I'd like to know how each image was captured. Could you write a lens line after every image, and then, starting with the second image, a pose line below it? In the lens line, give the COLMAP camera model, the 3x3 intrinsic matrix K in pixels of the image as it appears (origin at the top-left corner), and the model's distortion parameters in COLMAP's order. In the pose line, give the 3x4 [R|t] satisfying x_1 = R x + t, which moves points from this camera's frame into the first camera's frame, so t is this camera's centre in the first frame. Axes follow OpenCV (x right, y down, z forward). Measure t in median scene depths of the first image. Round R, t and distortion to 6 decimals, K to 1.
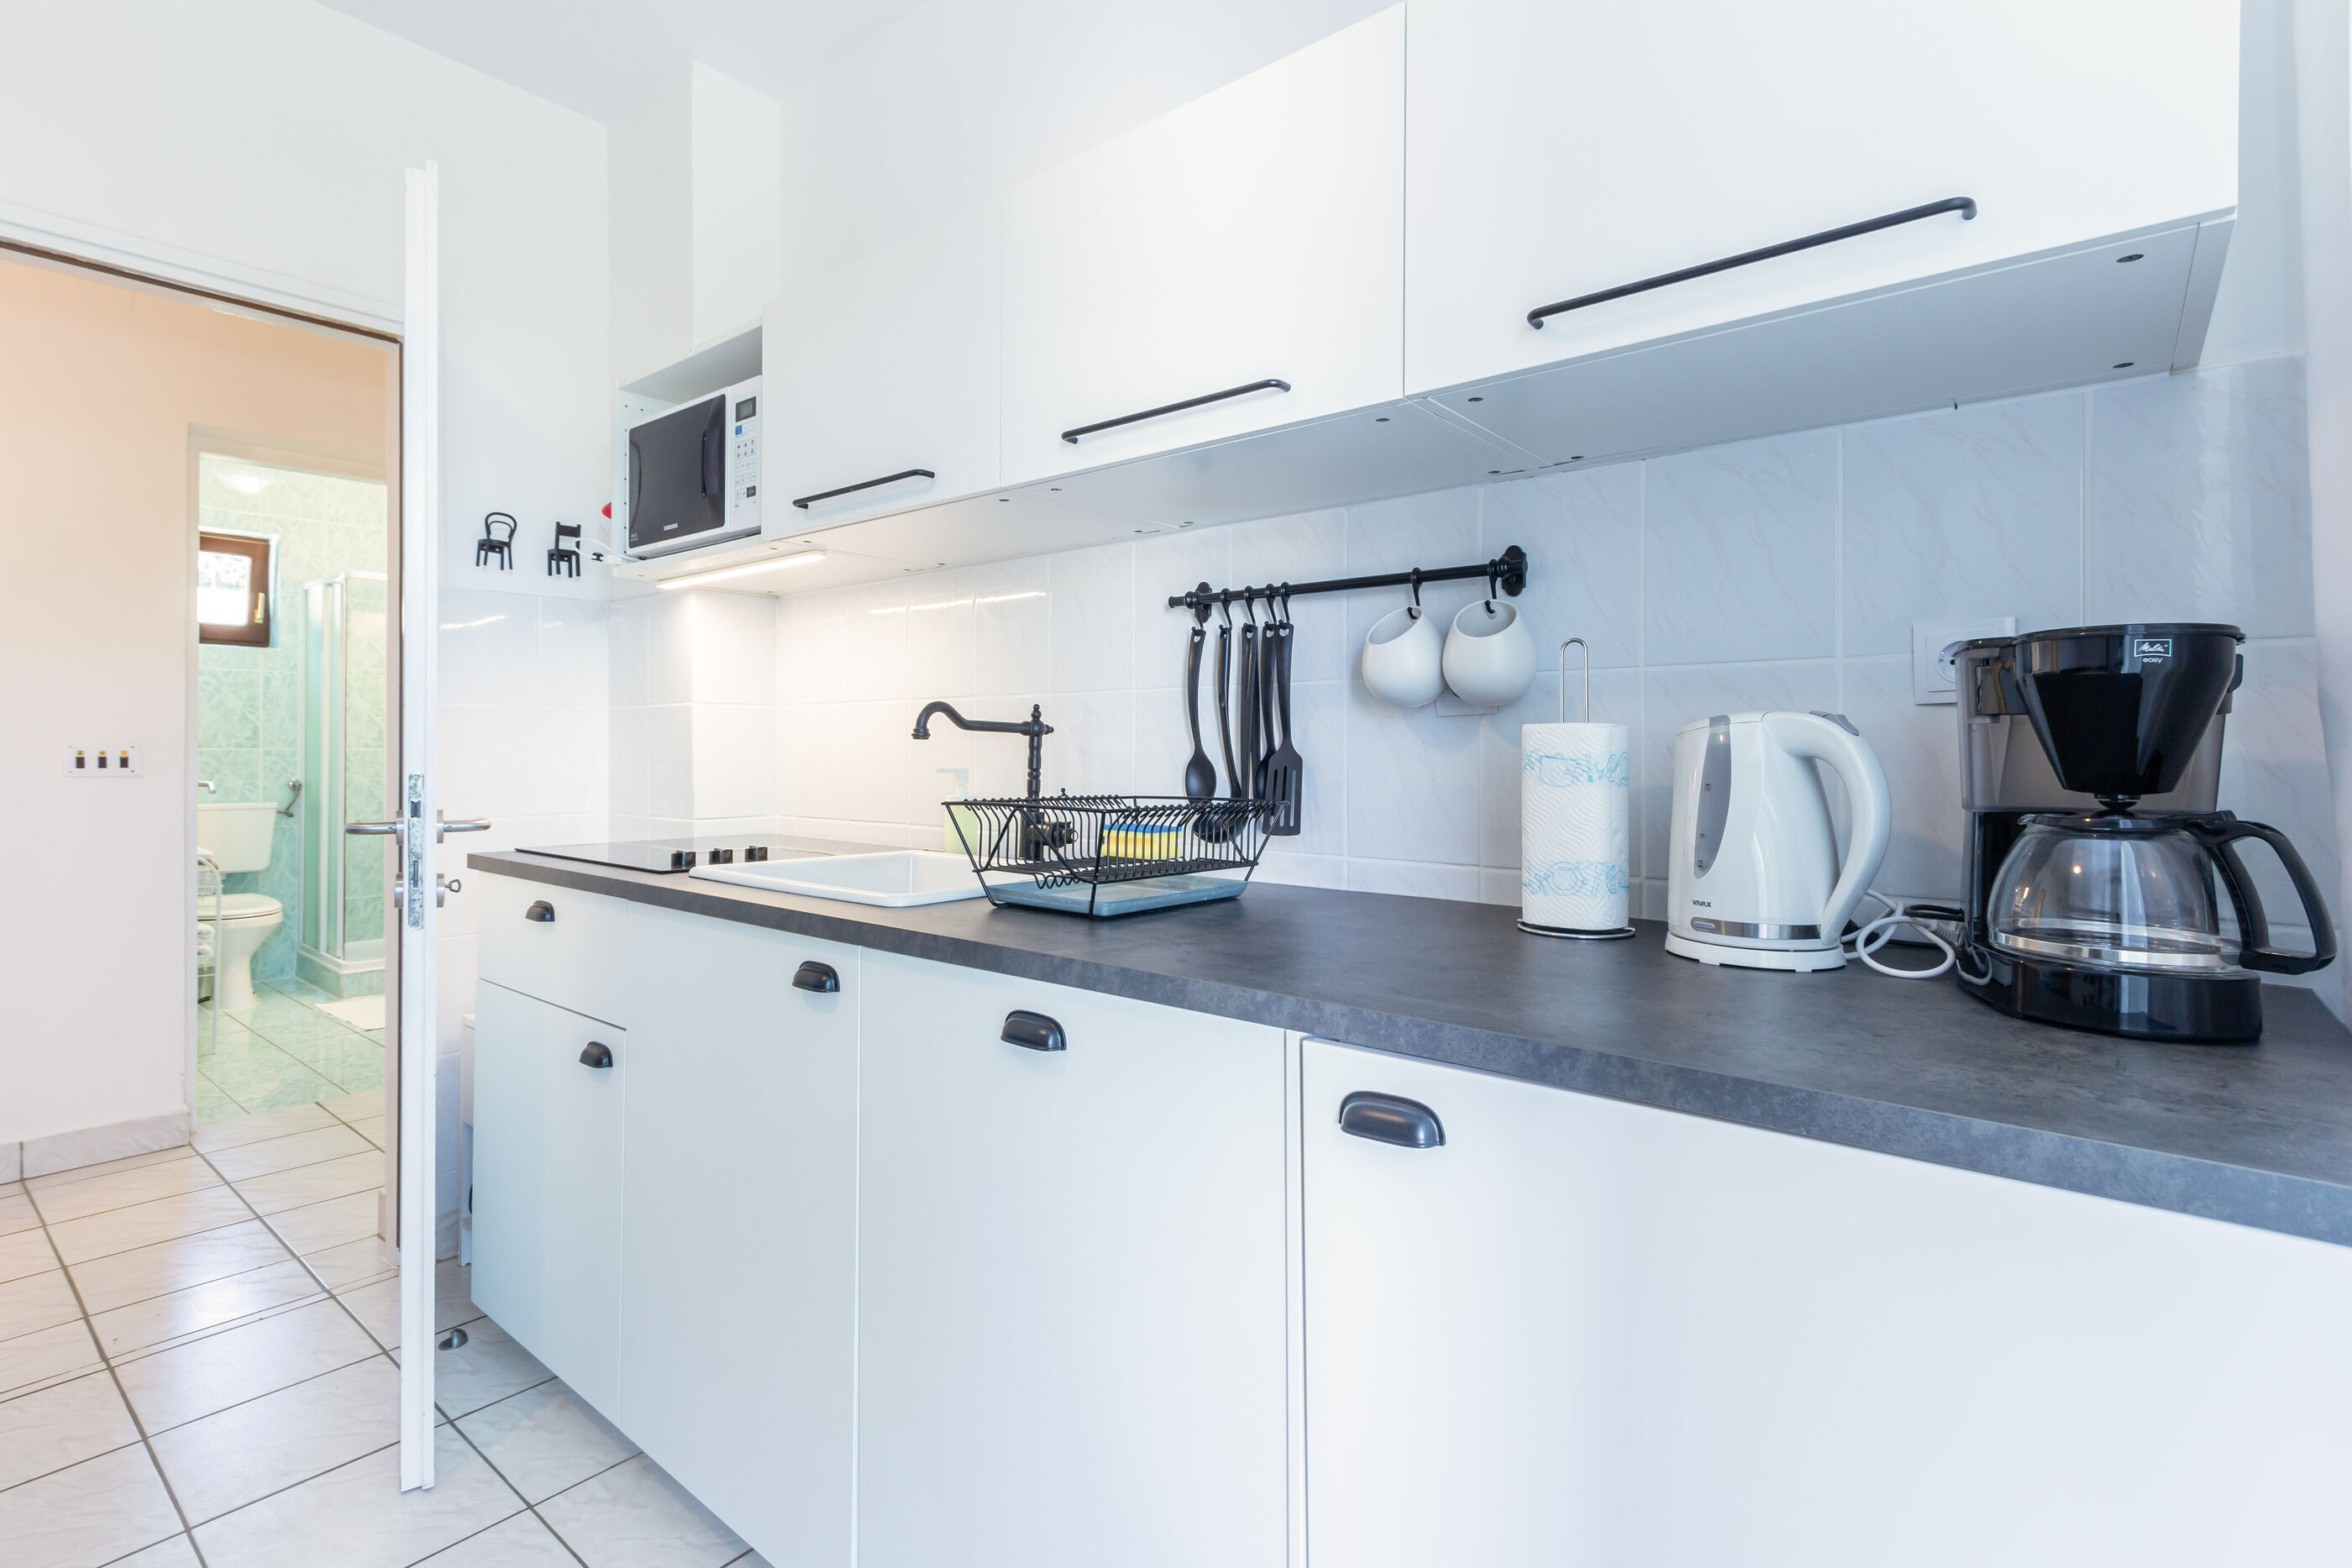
lens RADIAL K [[1104.5, 0, 1172.5], [0, 1104.5, 772.8], [0, 0, 1]] dist [0.000990, -0.001011]
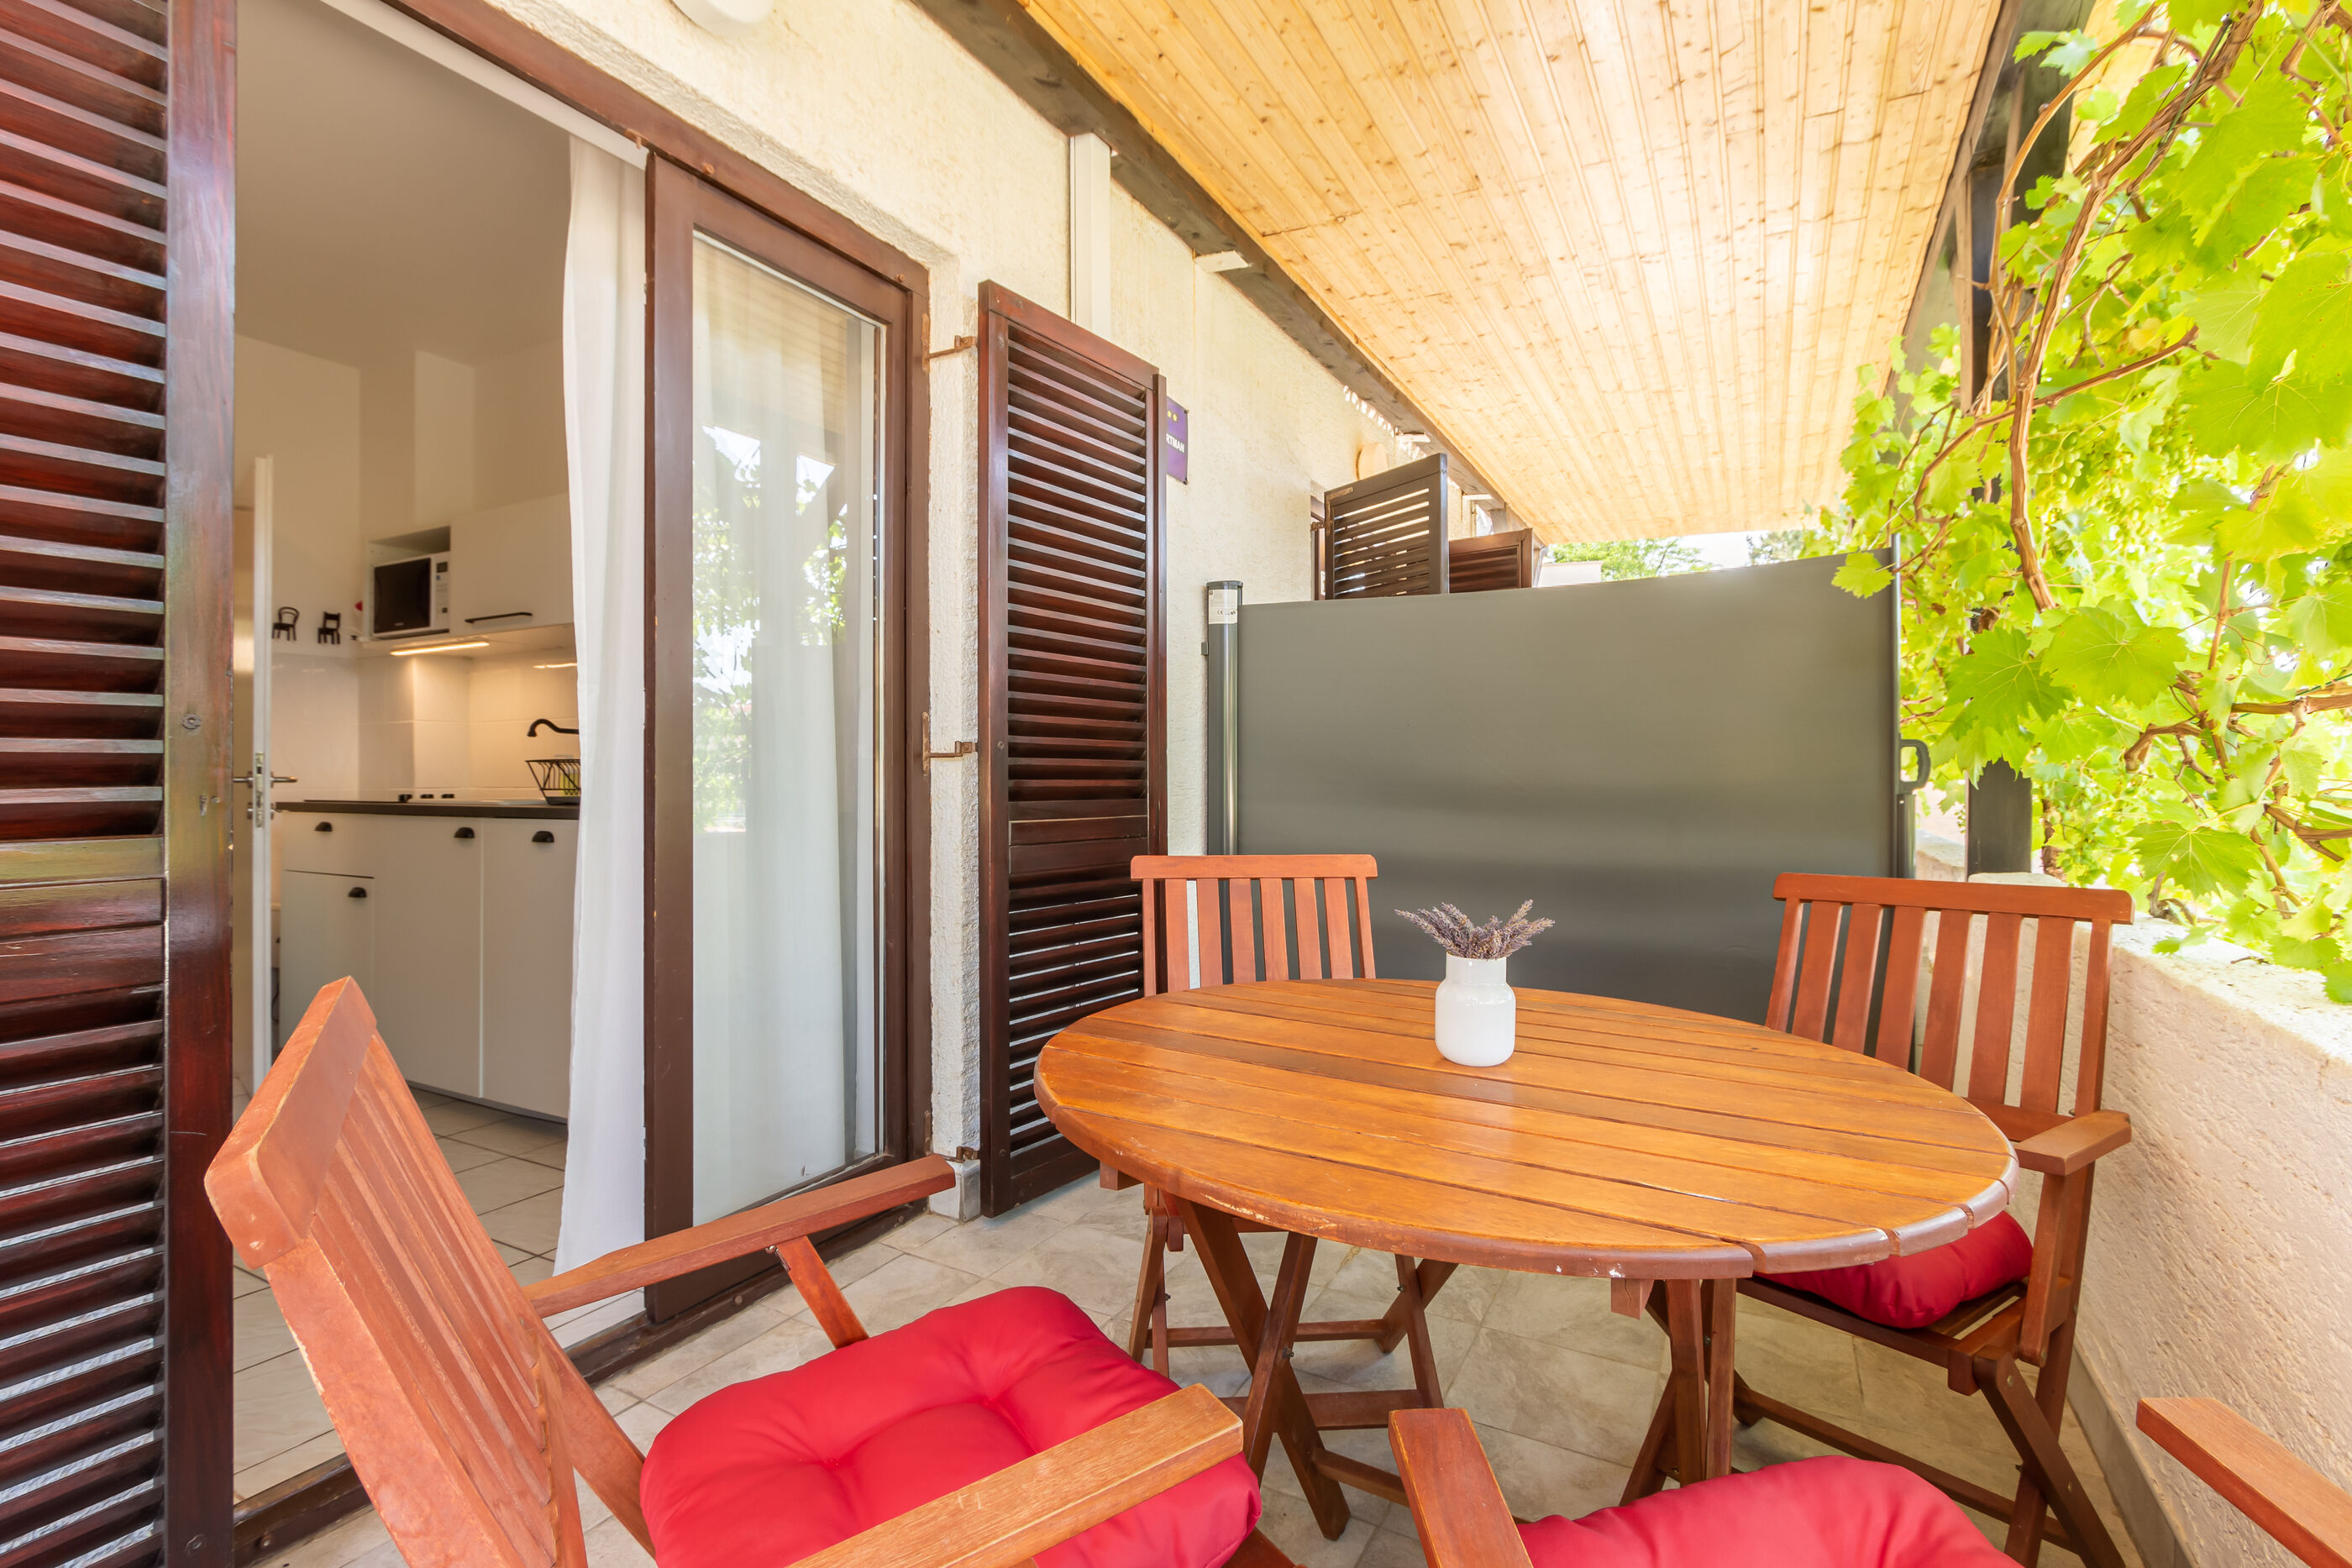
lens RADIAL K [[1104.5, 0, 1168.3], [0, 1104.5, 787.4], [0, 0, 1]] dist [0.000990, -0.001011]
pose [[0.984831, -0.006068, 0.173410, 0.485877], [0.008434, 0.999881, -0.012906, 0.083618], [-0.173311, 0.014173, 0.984765, -1.028984]]
